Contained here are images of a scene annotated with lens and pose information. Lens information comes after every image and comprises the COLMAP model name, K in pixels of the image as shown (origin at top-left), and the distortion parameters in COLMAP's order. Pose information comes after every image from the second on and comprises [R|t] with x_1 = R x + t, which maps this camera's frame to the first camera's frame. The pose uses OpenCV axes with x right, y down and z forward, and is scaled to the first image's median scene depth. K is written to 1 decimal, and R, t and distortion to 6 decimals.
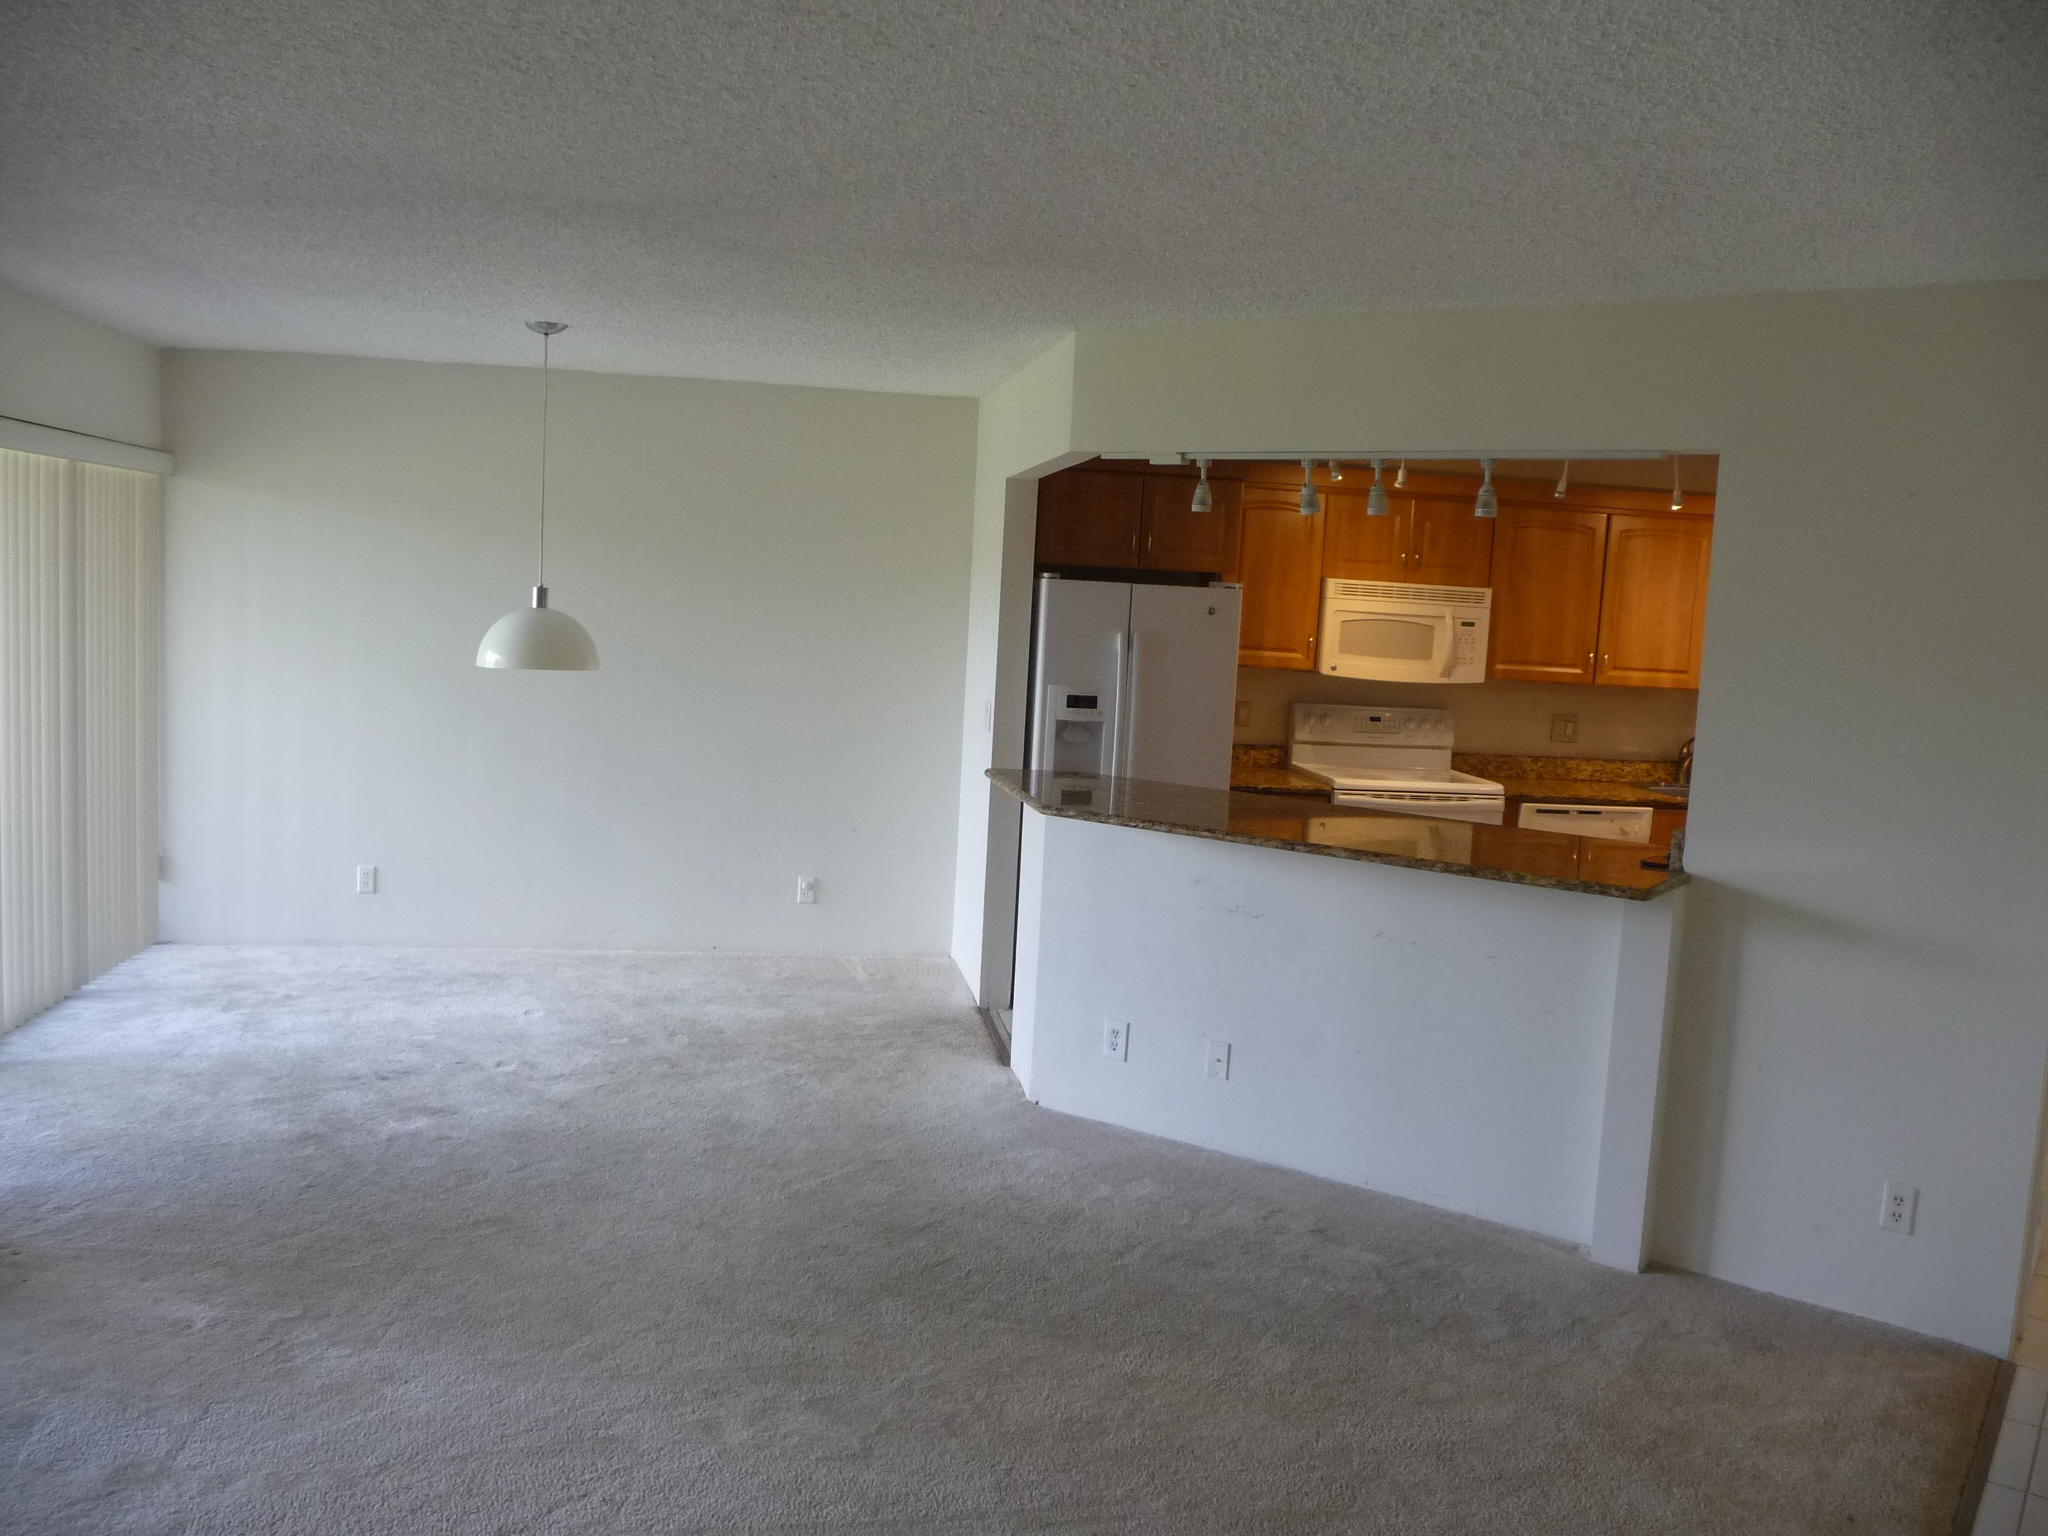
lens RADIAL K [[1687.3, 0, 1023.5], [0, 1687.3, 768.0], [0, 0, 1]] dist [-0.037533, 0.037535]
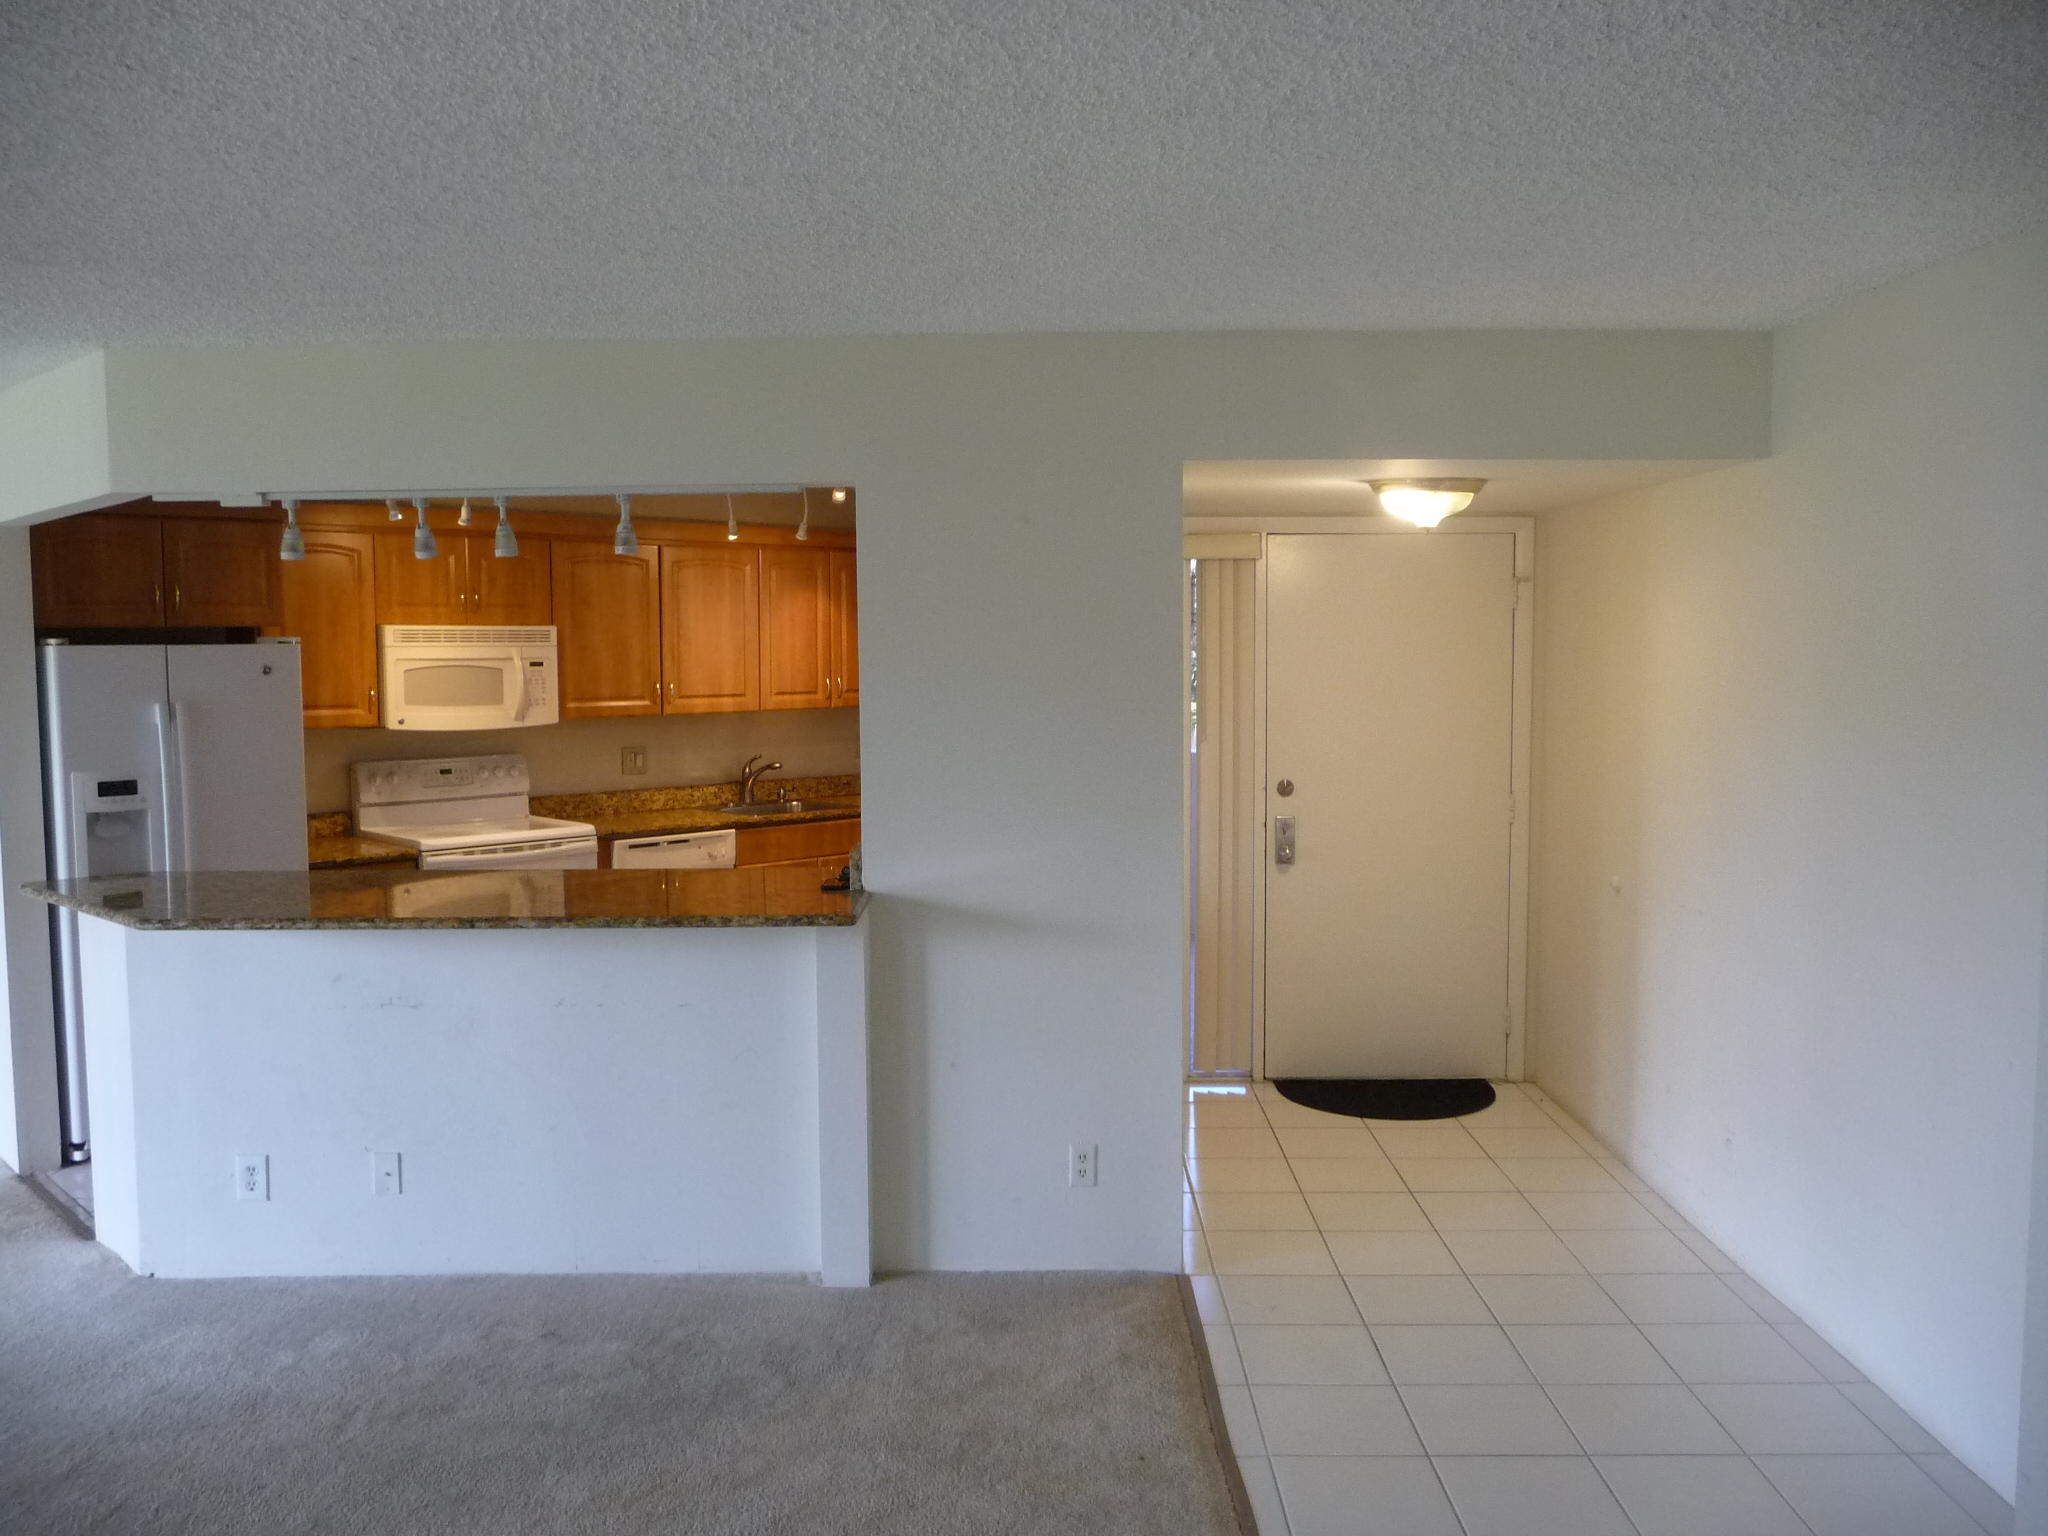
lens RADIAL K [[1687.3, 0, 1018.4], [0, 1687.3, 771.4], [0, 0, 1]] dist [-0.037533, 0.037535]
pose [[0.818872, -0.103815, 0.564509, -0.081403], [0.112827, 0.993432, 0.019029, -0.015331], [-0.562777, 0.048110, 0.825207, 0.067610]]
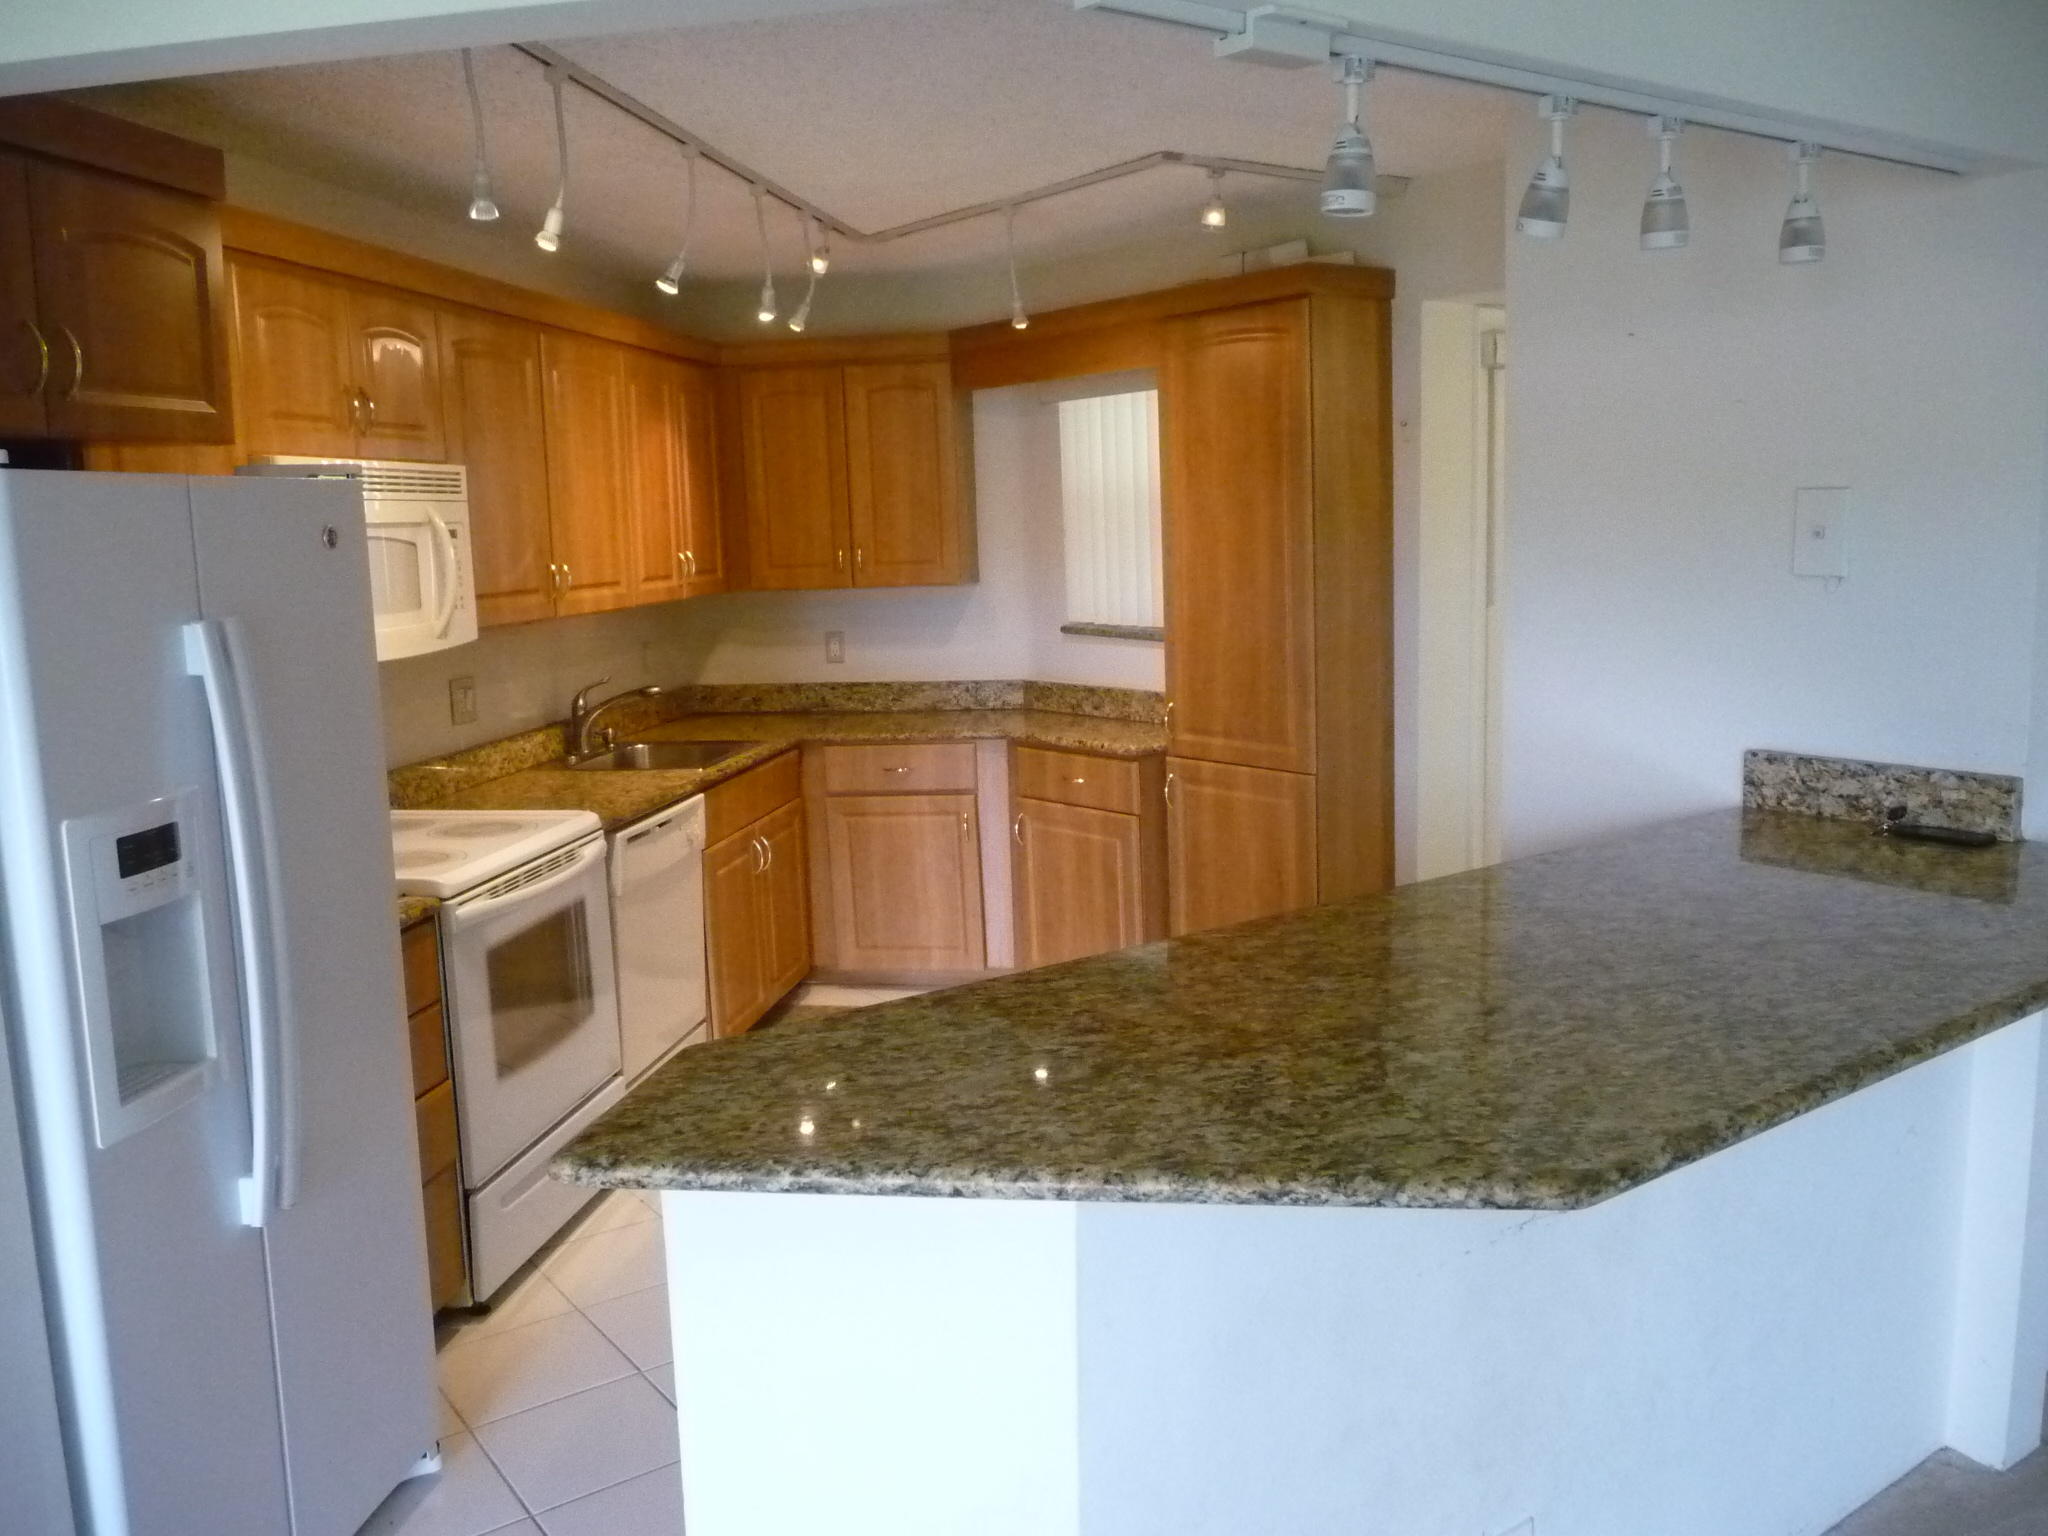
lens RADIAL K [[1687.3, 0, 1024.8], [0, 1687.3, 768.0], [0, 0, 1]] dist [-0.037533, 0.037535]
pose [[0.326048, -0.205860, 0.922667, -0.243174], [0.151532, 0.974763, 0.163935, -0.097510], [-0.933130, 0.086363, 0.349014, 0.871975]]
